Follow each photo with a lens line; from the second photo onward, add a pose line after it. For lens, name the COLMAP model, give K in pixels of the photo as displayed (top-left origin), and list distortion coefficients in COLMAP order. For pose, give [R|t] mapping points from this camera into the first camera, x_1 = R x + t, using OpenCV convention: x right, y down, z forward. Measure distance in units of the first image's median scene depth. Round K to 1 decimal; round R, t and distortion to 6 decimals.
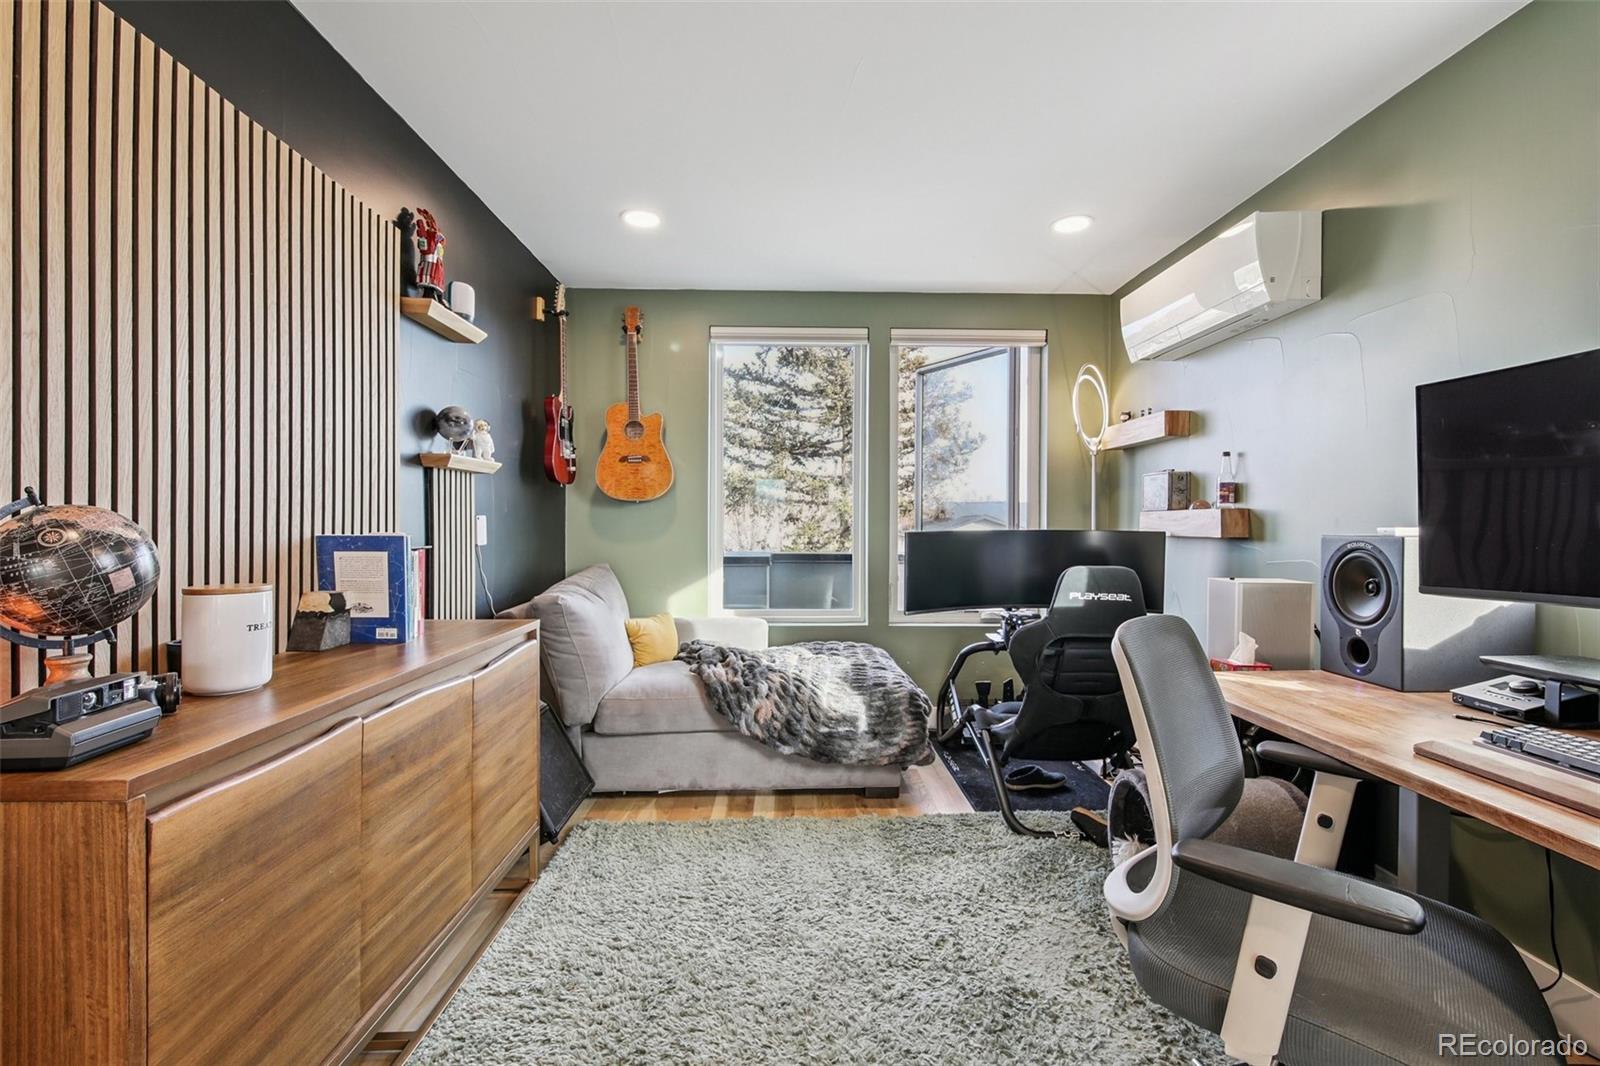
lens RADIAL K [[700.7, 0, 799.4], [0, 700.7, 527.2], [0, 0, 1]] dist [0.006864, -0.006299]
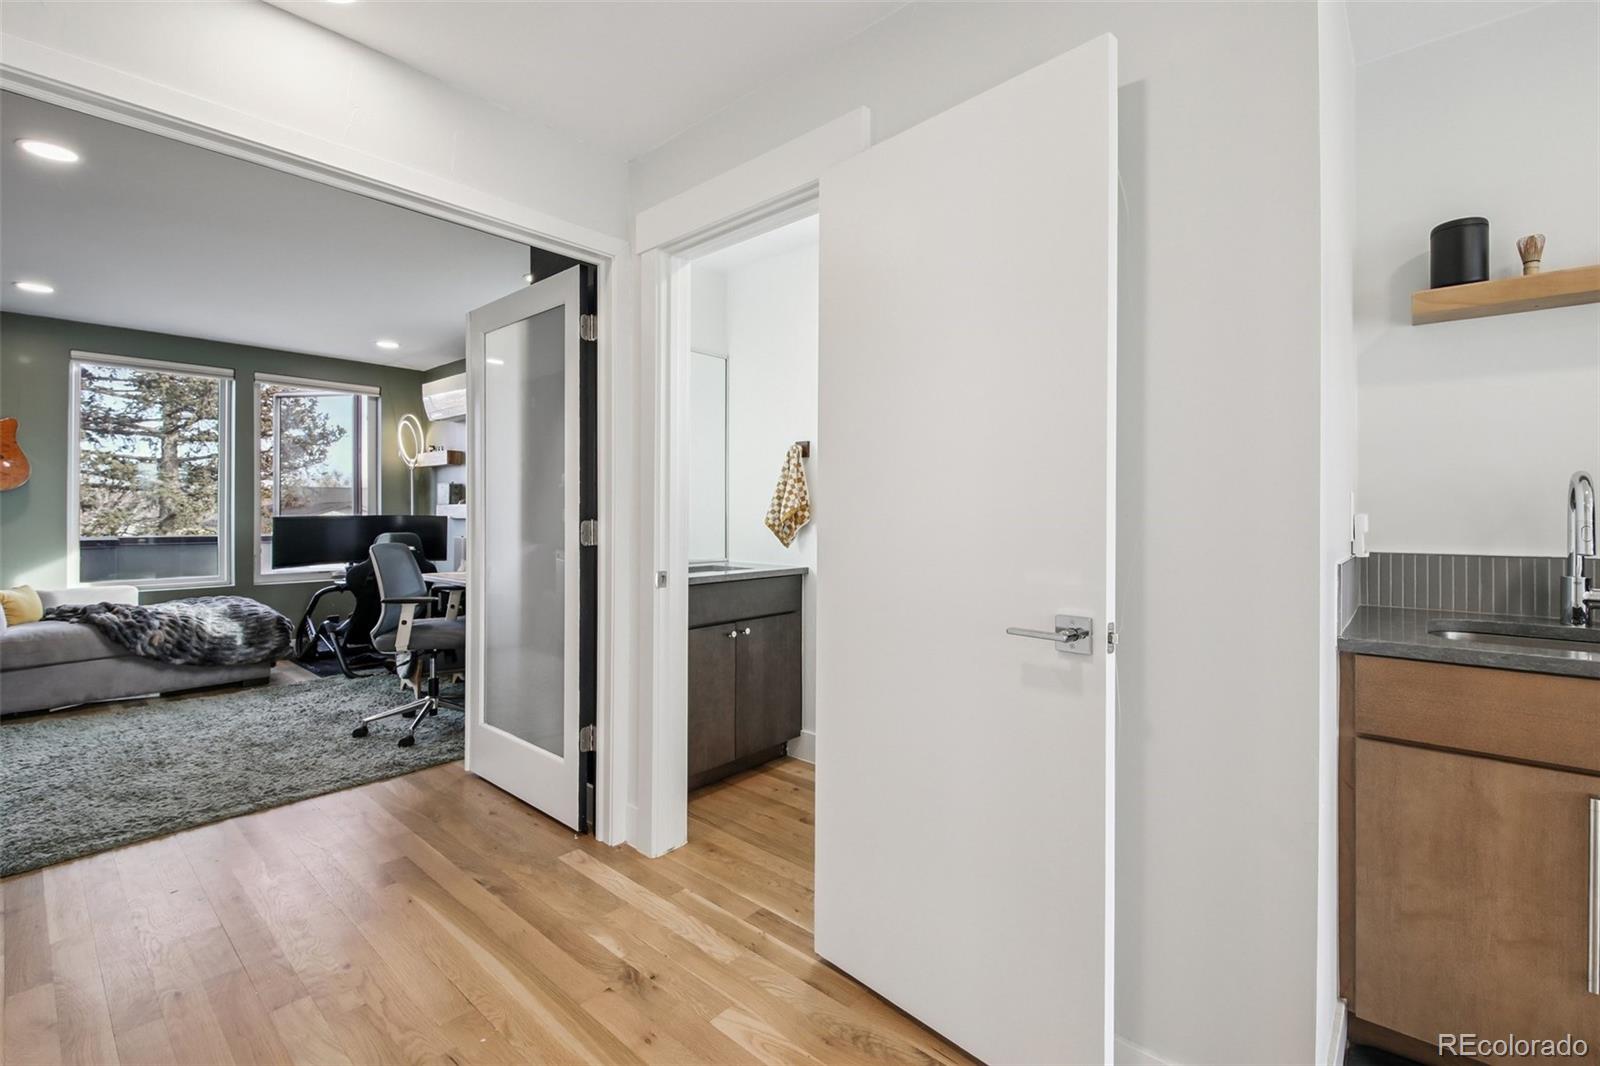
lens RADIAL K [[700.7, 0, 813.1], [0, 700.7, 510.7], [0, 0, 1]] dist [0.006864, -0.006299]
pose [[0.667363, -0.001010, 0.744732, -0.217079], [0.004738, 0.999985, -0.002889, 0.003346], [-0.744718, 0.005456, 0.667358, -0.973192]]
